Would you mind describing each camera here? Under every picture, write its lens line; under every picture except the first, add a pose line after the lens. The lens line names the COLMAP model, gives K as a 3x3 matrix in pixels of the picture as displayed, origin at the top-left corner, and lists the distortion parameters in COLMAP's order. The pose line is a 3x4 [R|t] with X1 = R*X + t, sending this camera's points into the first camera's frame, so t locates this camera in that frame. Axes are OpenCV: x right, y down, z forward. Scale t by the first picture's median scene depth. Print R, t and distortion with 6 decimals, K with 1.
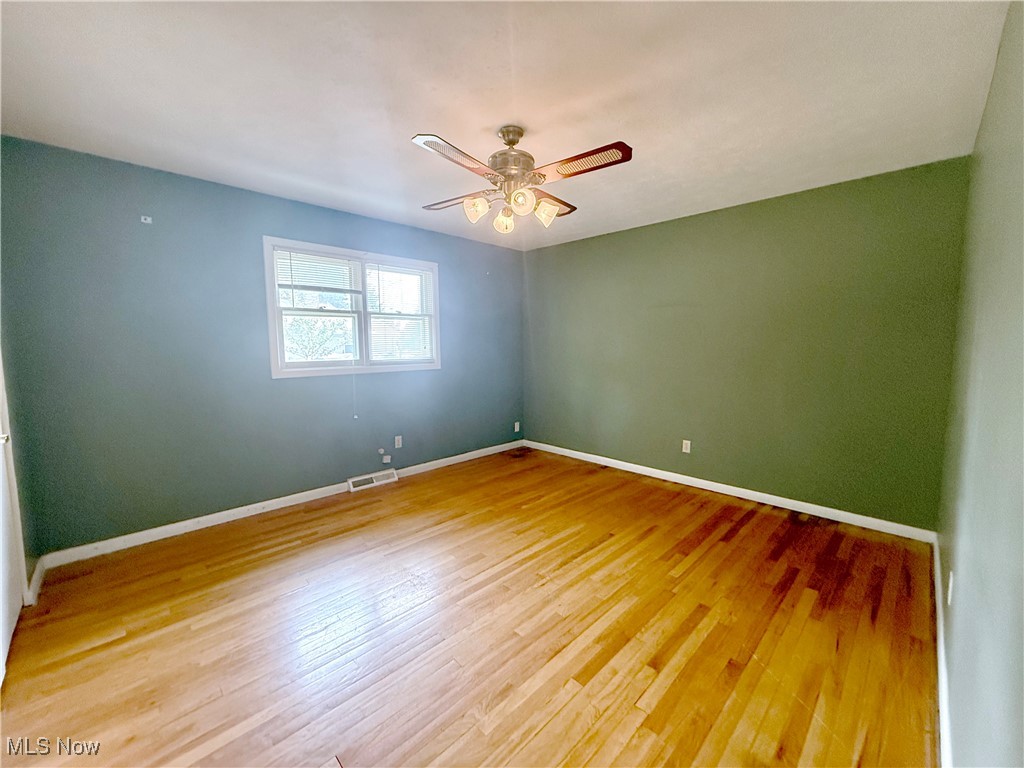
lens RADIAL K [[408.9, 0, 509.2], [0, 408.9, 383.5], [0, 0, 1]] dist [-0.001790, 0.000413]
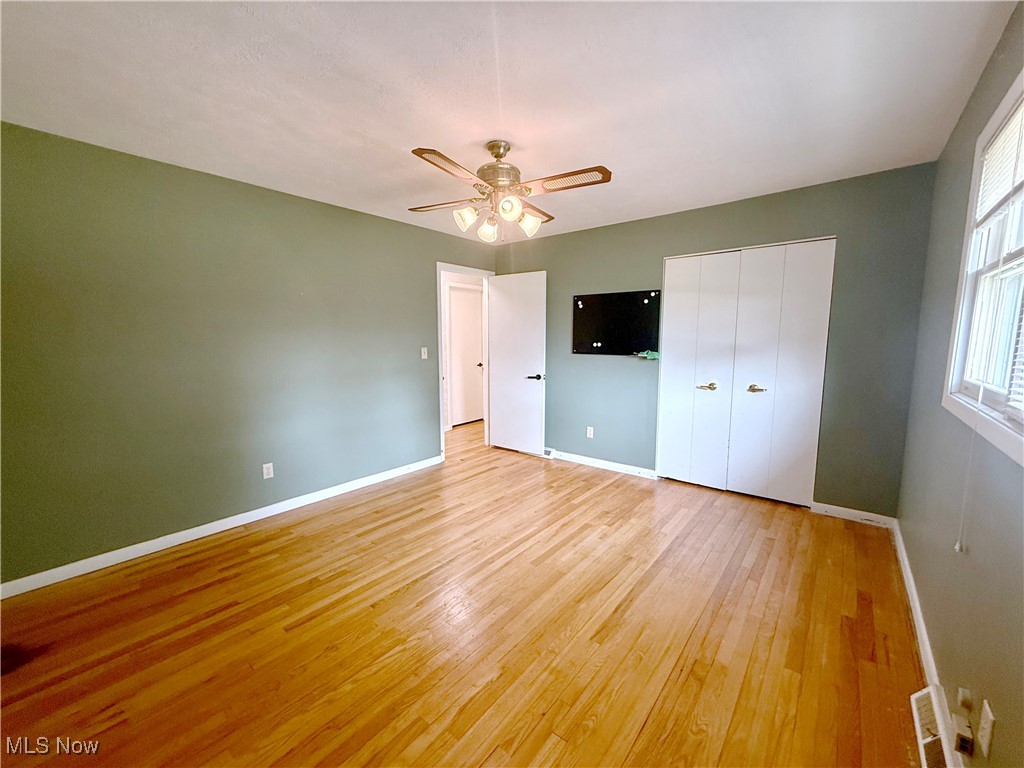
lens RADIAL K [[408.9, 0, 509.2], [0, 408.9, 383.5], [0, 0, 1]] dist [-0.001790, 0.000413]
pose [[-0.994311, 0.018648, -0.104874, 0.095381], [-0.003532, 0.978244, 0.207430, -0.211798], [0.106461, 0.206620, -0.972612, 2.030296]]
